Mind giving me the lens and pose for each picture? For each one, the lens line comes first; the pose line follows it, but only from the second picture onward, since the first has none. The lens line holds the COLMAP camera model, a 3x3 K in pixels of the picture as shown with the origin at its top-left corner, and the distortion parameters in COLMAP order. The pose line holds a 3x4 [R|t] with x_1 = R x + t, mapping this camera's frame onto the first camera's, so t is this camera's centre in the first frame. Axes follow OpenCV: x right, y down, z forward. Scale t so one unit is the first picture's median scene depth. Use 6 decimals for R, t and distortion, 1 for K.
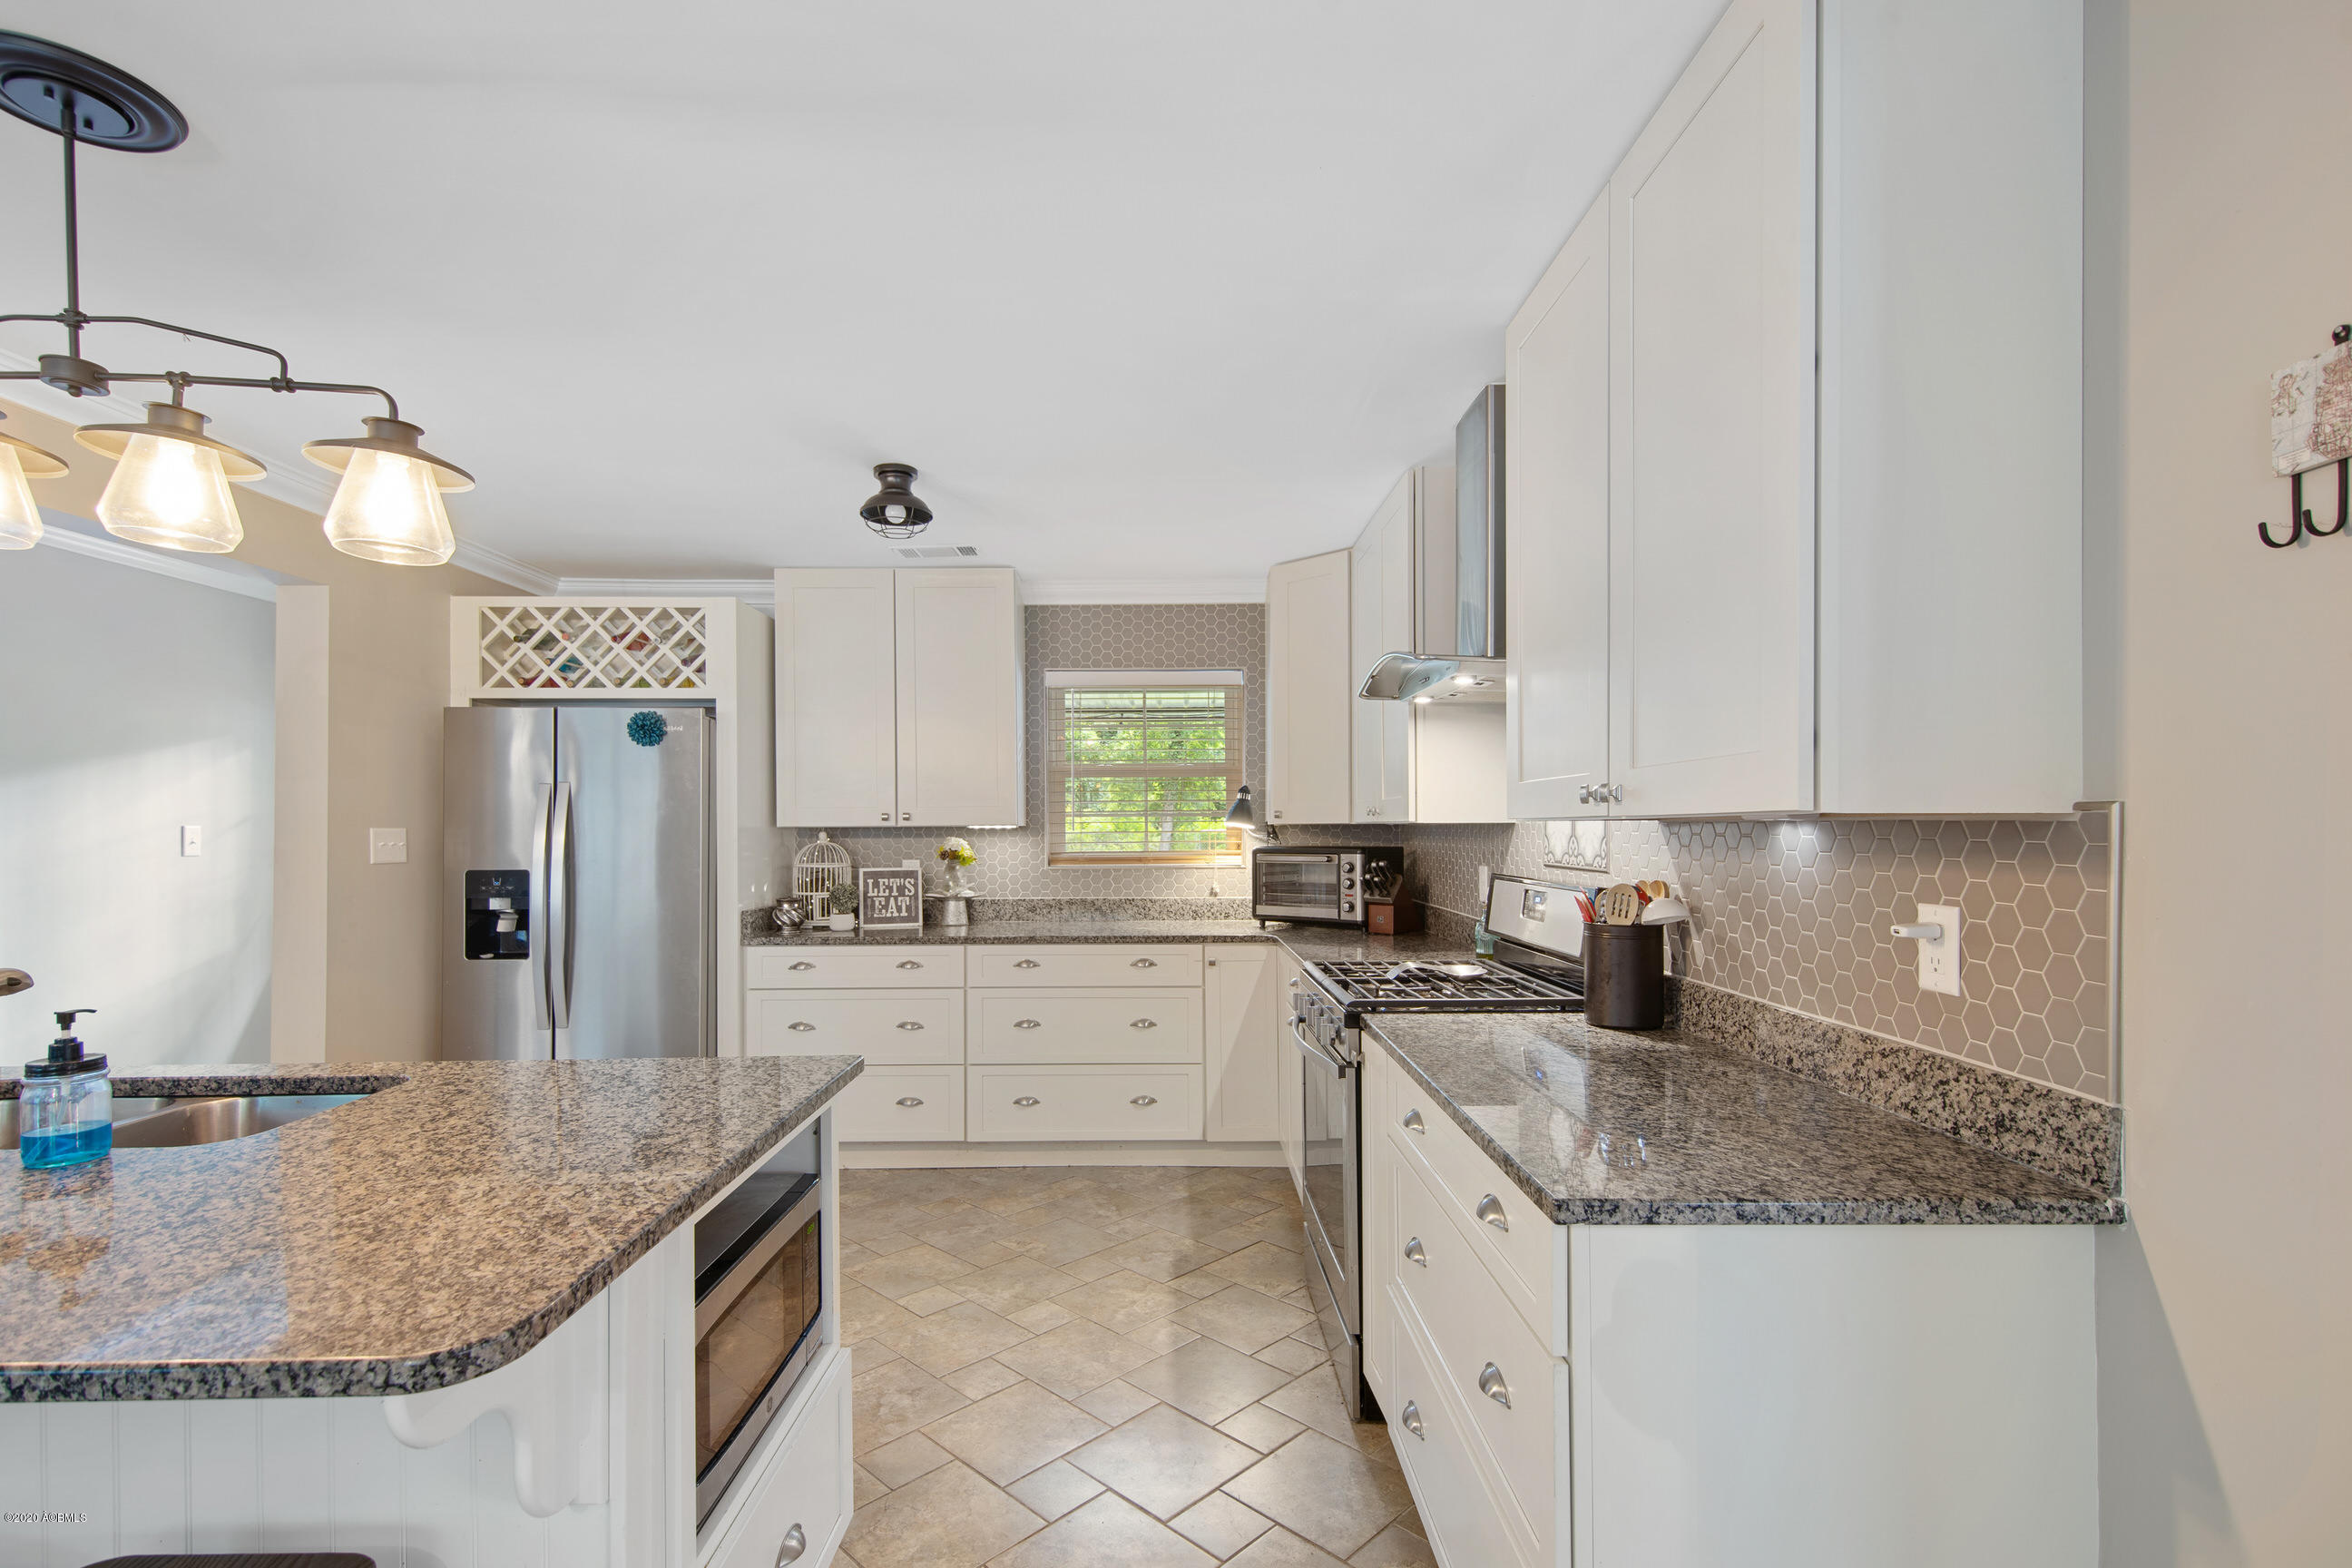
lens RADIAL K [[1069.7, 0, 1169.6], [0, 1069.7, 830.6], [0, 0, 1]] dist [0.001771, 0.000191]
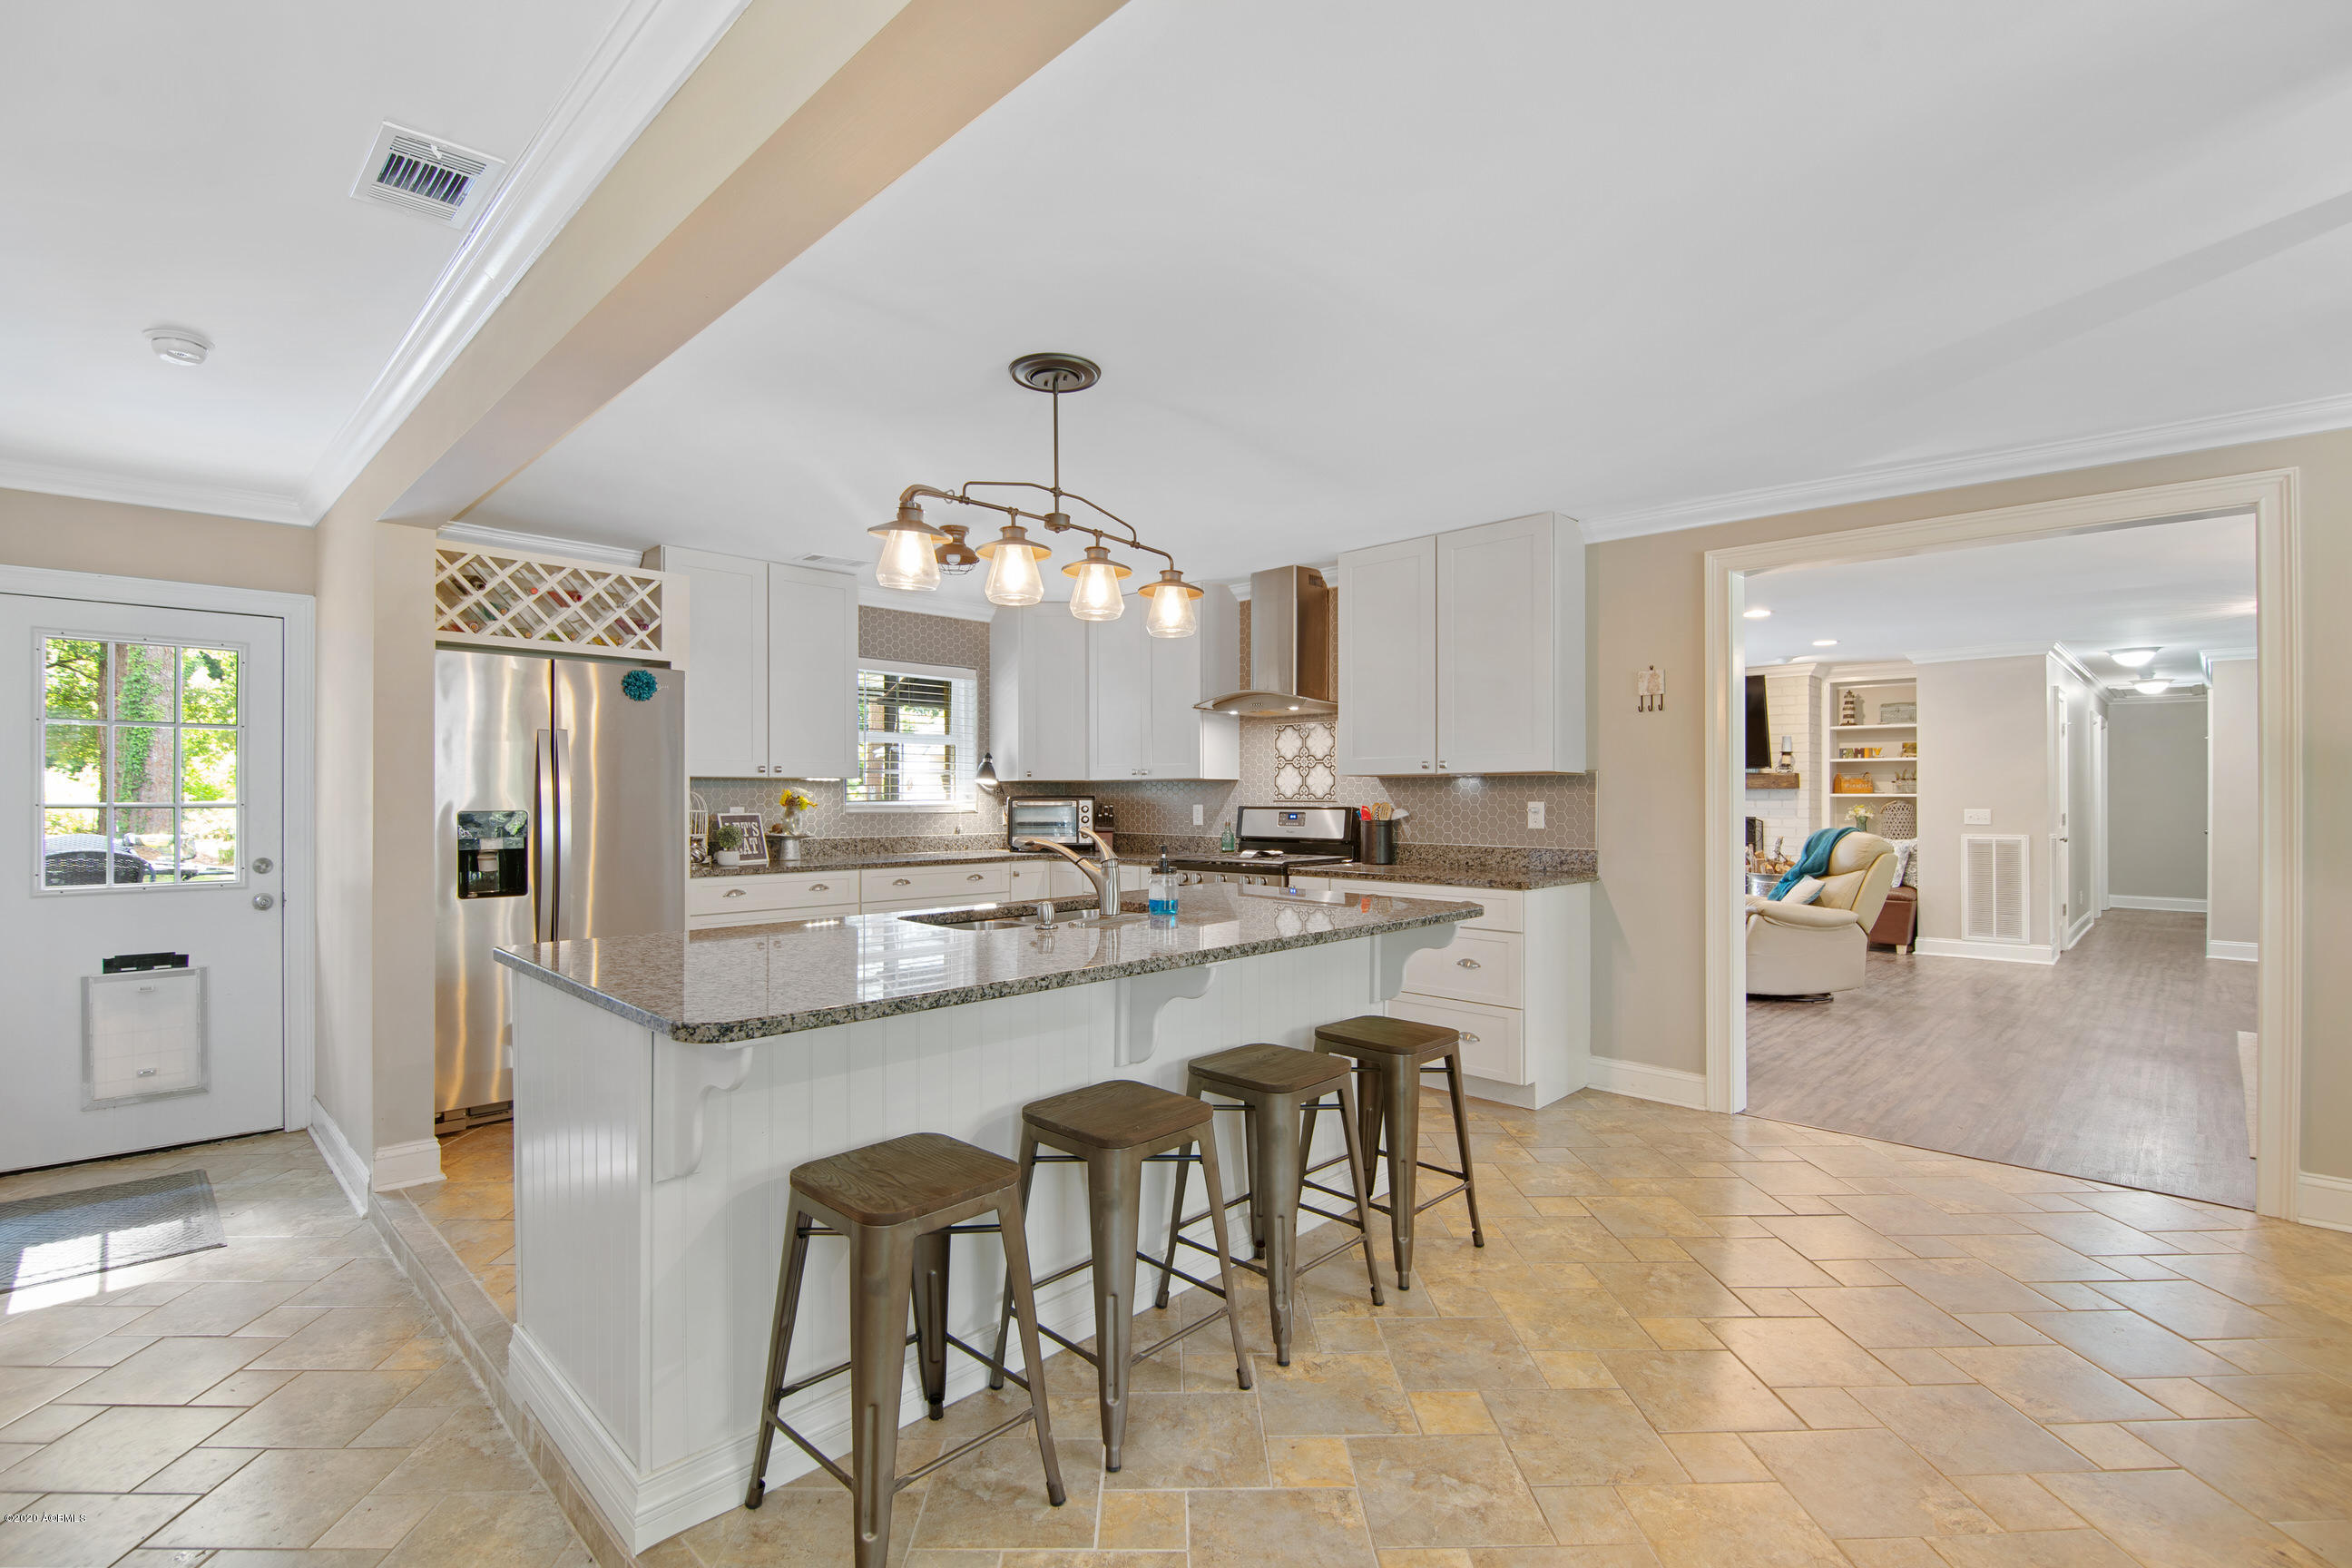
lens RADIAL K [[1102.0, 0, 1161.2], [0, 1102.0, 797.4], [0, 0, 1]] dist [-0.013577, -0.000266]
pose [[0.699902, 0.004598, 0.714224, -0.935431], [0.000048, 0.999979, -0.006484, 0.029864], [-0.714239, 0.004572, 0.699887, -0.199051]]
